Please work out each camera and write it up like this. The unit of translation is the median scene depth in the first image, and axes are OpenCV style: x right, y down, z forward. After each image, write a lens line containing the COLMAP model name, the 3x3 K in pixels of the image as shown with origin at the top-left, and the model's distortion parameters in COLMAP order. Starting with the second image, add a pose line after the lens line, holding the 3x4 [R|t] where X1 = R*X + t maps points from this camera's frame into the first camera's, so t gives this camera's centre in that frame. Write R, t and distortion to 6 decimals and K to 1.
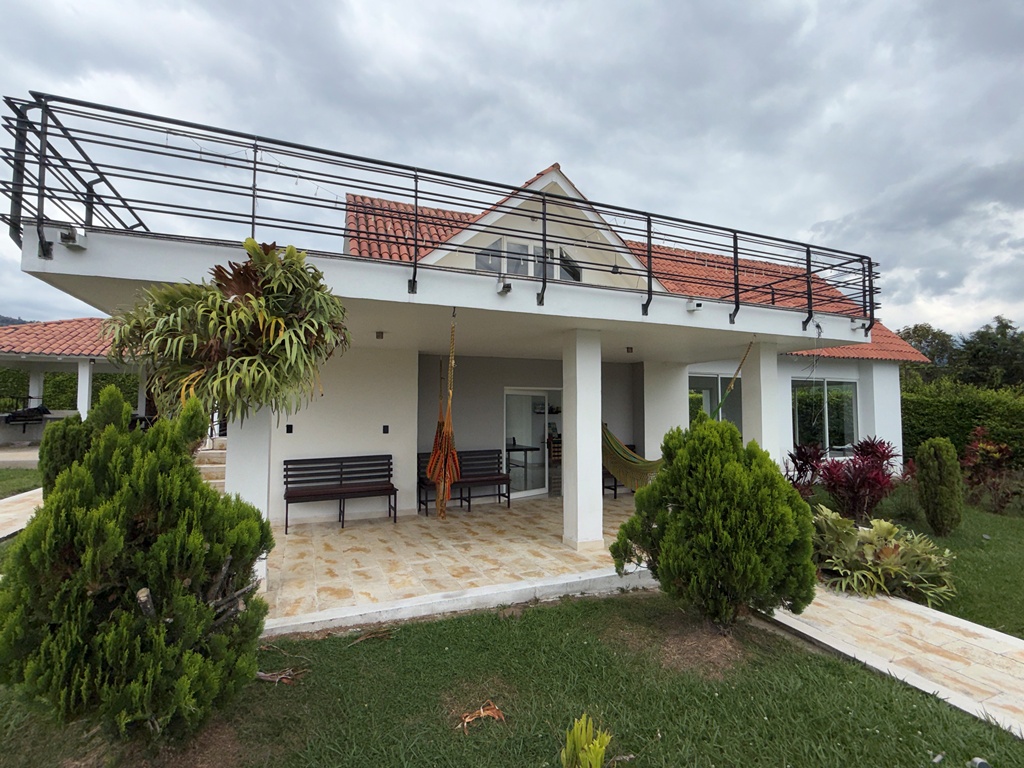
lens RADIAL K [[488.0, 0, 512.0], [0, 488.0, 384.0], [0, 0, 1]] dist [-0.001650, -0.000734]
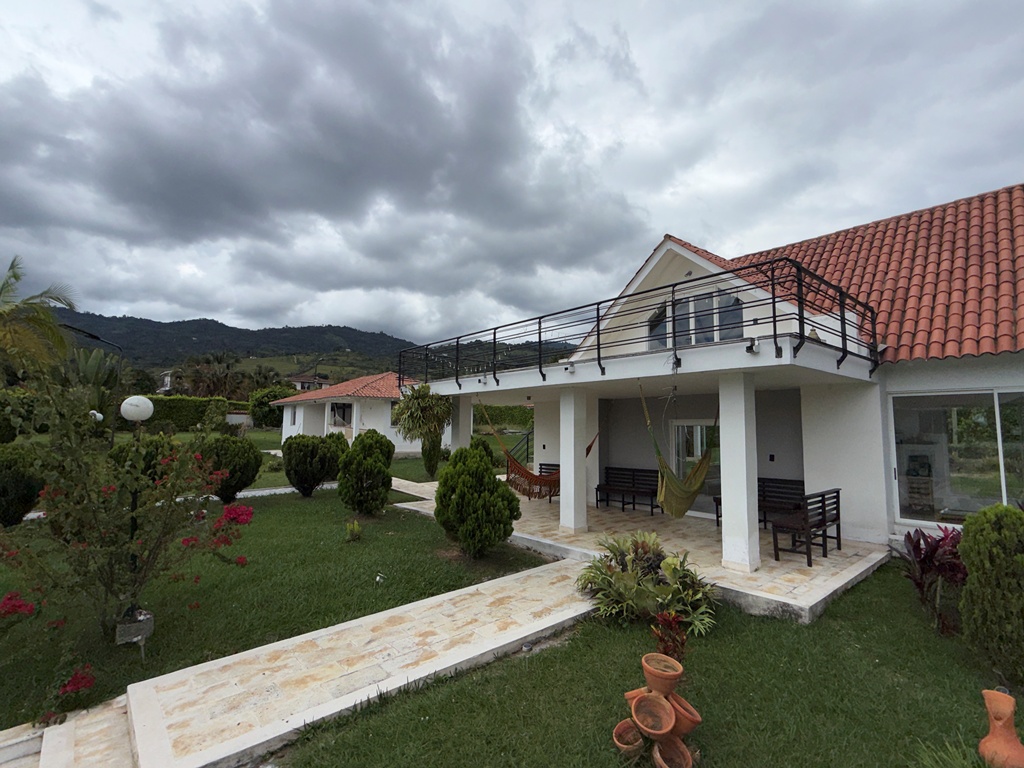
lens RADIAL K [[480.5, 0, 512.0], [0, 480.5, 384.0], [0, 0, 1]] dist [0.001472, 0.000721]
pose [[0.304926, -0.091971, -0.947925, 1.732035], [0.045570, 0.995595, -0.081937, -0.005571], [0.951285, -0.018213, 0.307774, 0.423382]]
